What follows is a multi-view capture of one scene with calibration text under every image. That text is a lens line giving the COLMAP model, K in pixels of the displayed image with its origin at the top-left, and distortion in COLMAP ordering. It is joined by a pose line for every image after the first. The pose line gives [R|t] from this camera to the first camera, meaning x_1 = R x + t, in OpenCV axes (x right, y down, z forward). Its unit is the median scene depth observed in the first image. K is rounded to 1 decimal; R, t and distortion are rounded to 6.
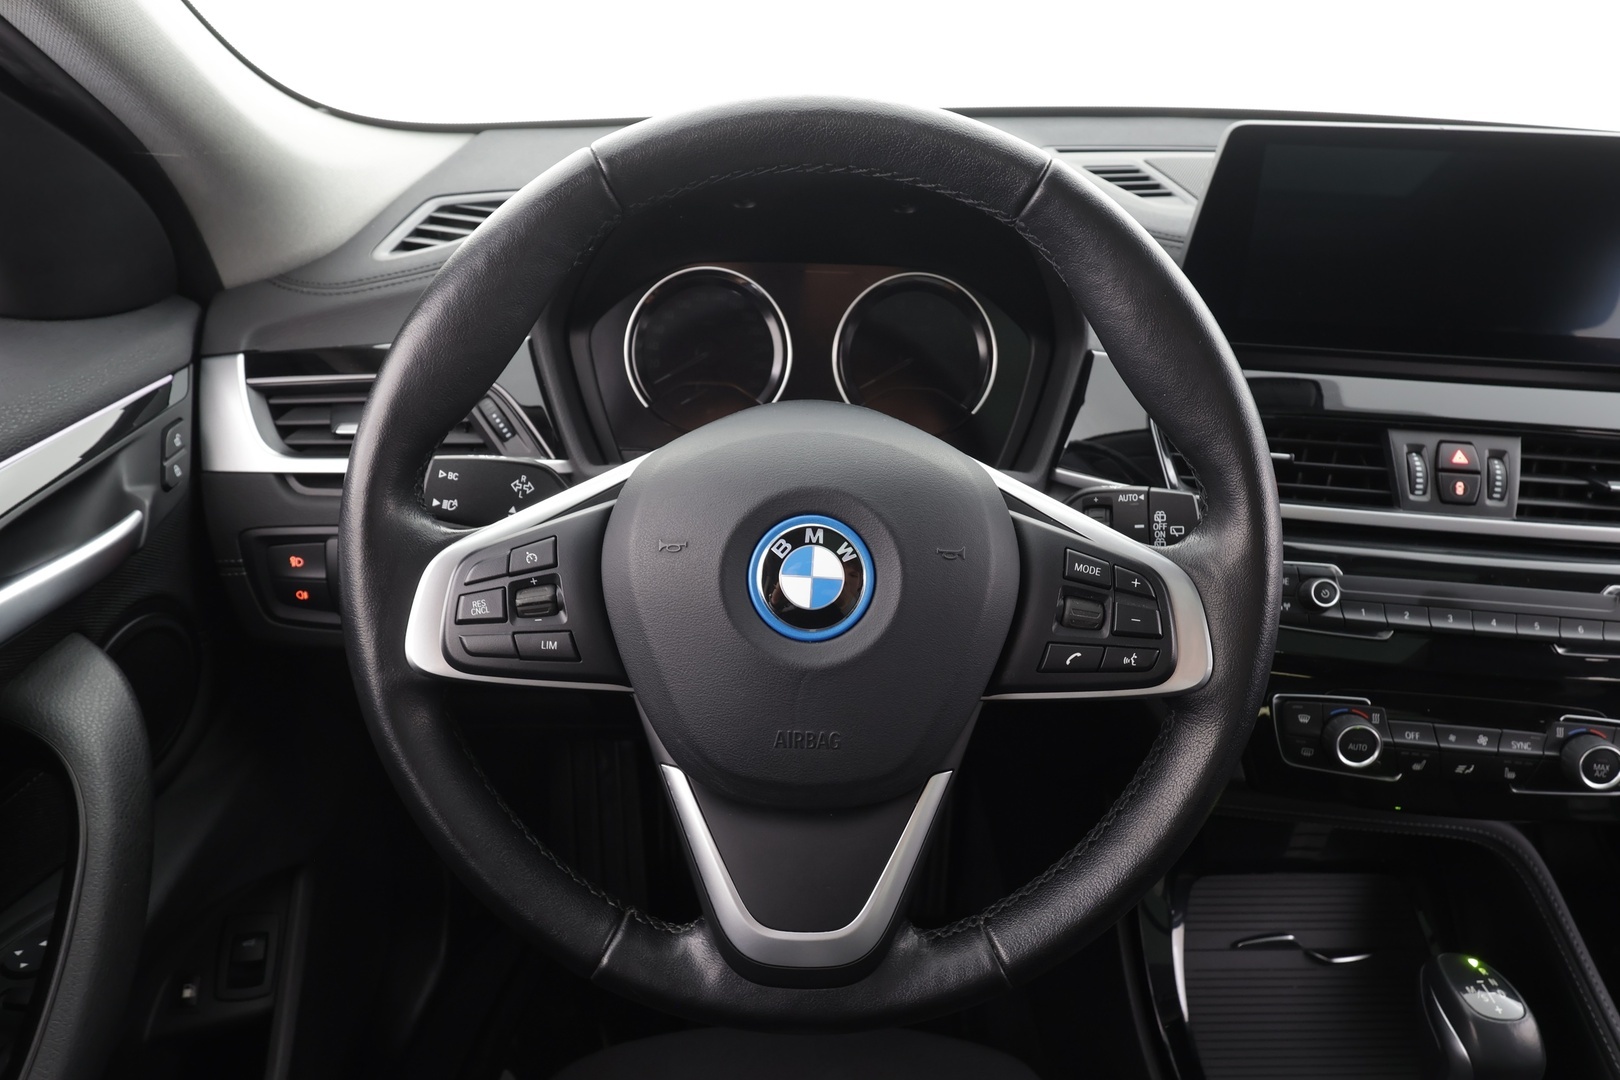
lens RADIAL K [[1009.1, 0, 810.0], [0, 1009.1, 540.0], [0, 0, 1]] dist [0.001115, 0.001166]
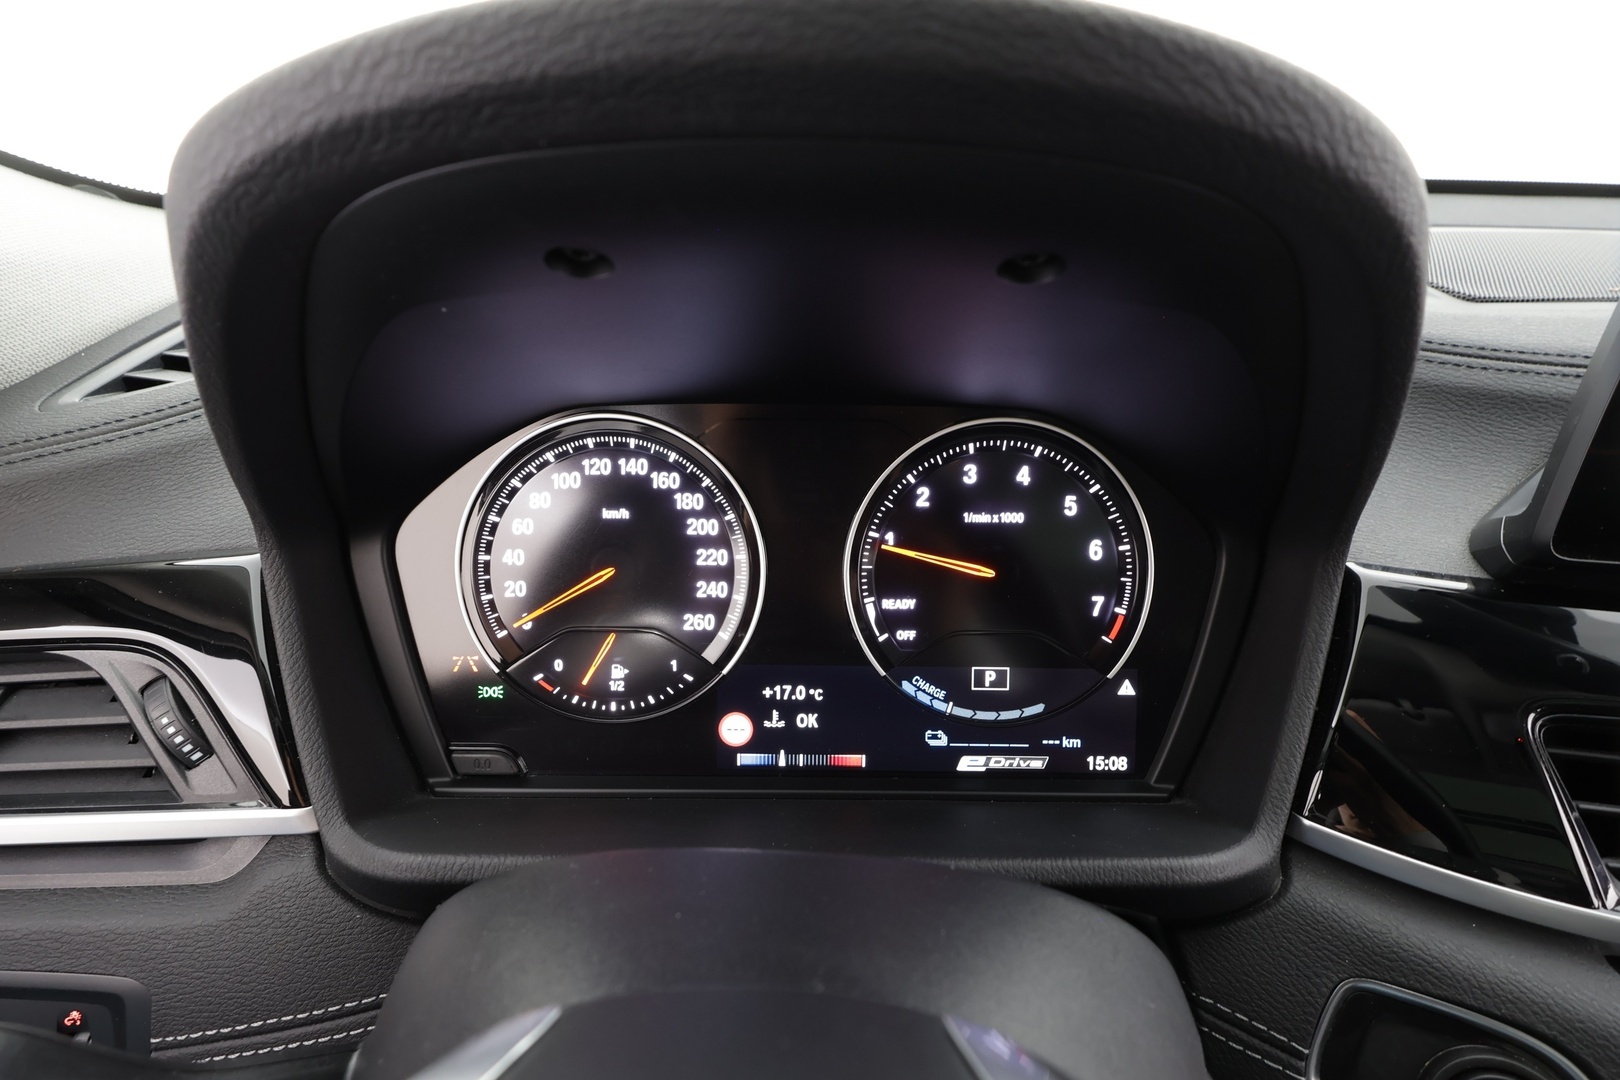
lens RADIAL K [[759.3, 0, 810.0], [0, 759.3, 540.0], [0, 0, 1]] dist [0.001858, 0.000410]
pose [[0.999445, -0.010338, -0.031683, 0.020743], [0.008493, 0.998292, -0.057803, -0.206193], [0.032227, 0.057502, 0.997825, 0.693014]]
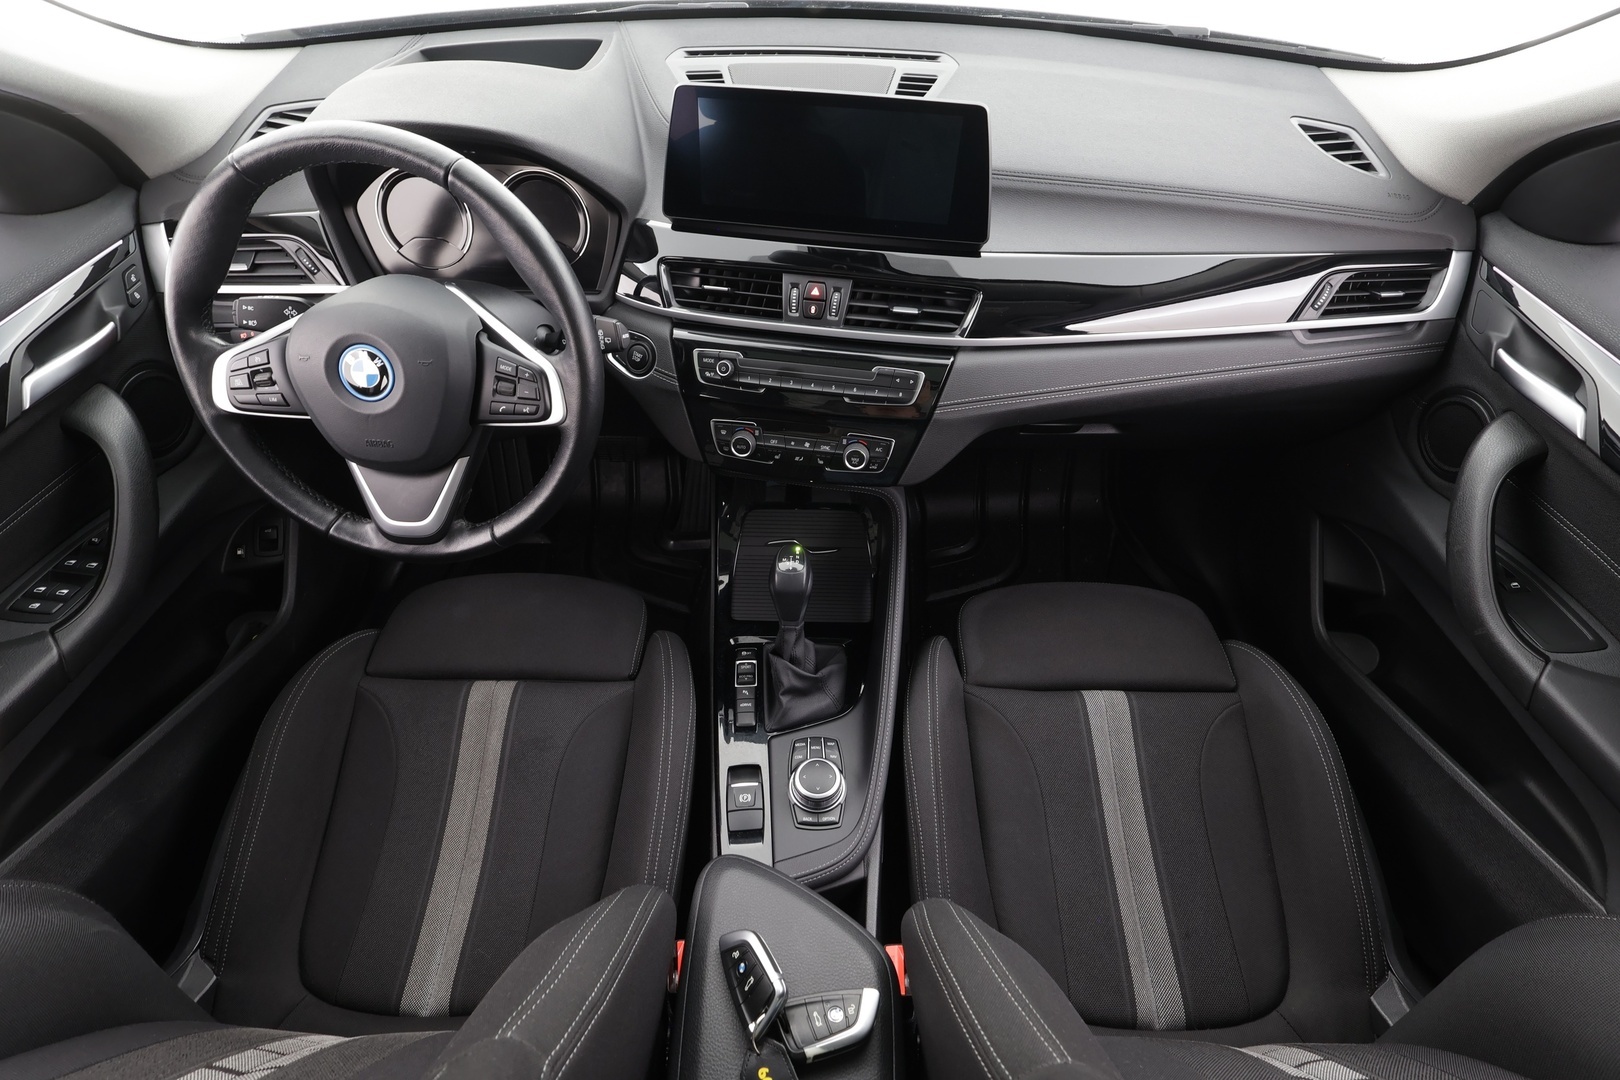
lens RADIAL K [[759.3, 0, 810.0], [0, 759.3, 540.0], [0, 0, 1]] dist [0.001858, 0.000410]
pose [[0.998669, 0.023472, -0.045930, 0.745840], [-0.006101, 0.937959, 0.346693, -0.143894], [0.051218, -0.345951, 0.936854, -0.463938]]
